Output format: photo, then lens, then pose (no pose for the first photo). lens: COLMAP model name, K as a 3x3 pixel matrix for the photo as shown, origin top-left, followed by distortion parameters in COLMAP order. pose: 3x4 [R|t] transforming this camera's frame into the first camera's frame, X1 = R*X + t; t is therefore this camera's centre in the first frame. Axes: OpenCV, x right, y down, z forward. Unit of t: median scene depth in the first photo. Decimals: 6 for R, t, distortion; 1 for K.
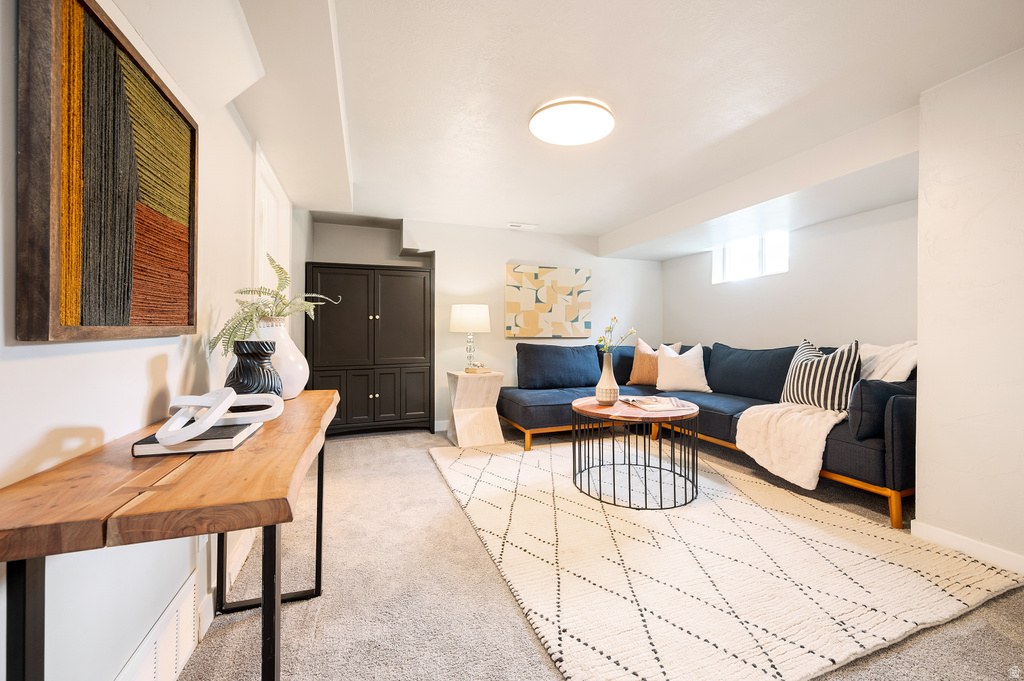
lens RADIAL K [[410.5, 0, 521.8], [0, 410.5, 328.7], [0, 0, 1]] dist [-0.006837, -0.000018]
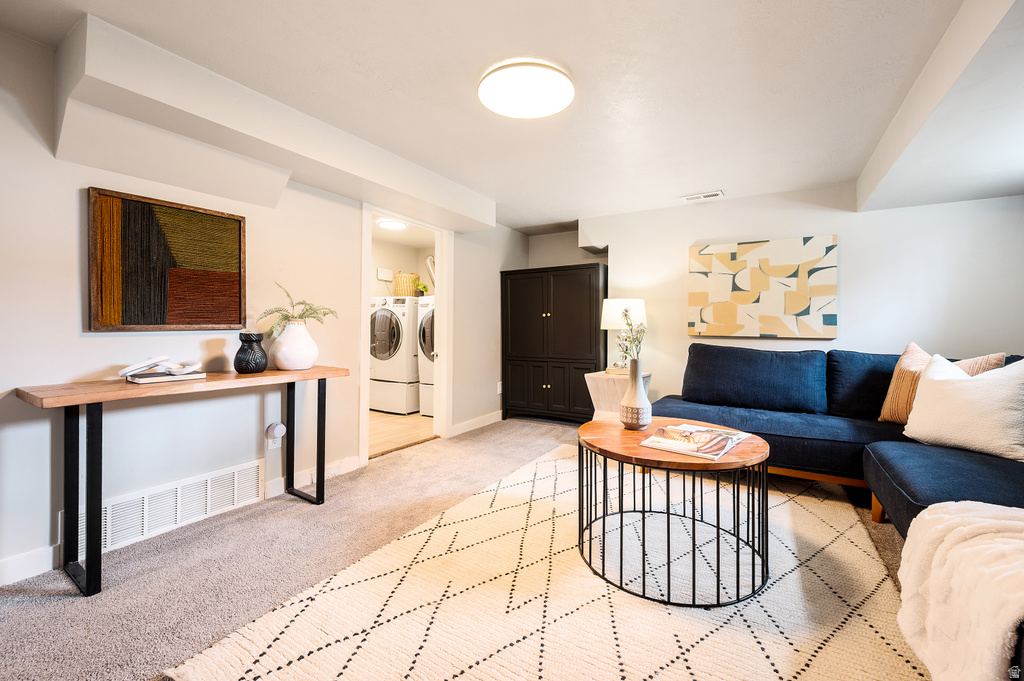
lens RADIAL K [[410.5, 0, 521.8], [0, 410.5, 328.7], [0, 0, 1]] dist [-0.006837, -0.000018]
pose [[0.624161, 0.006489, -0.781269, 0.416731], [0.000987, 0.999958, 0.009095, -0.001254], [0.781295, -0.006448, 0.624128, 0.239665]]
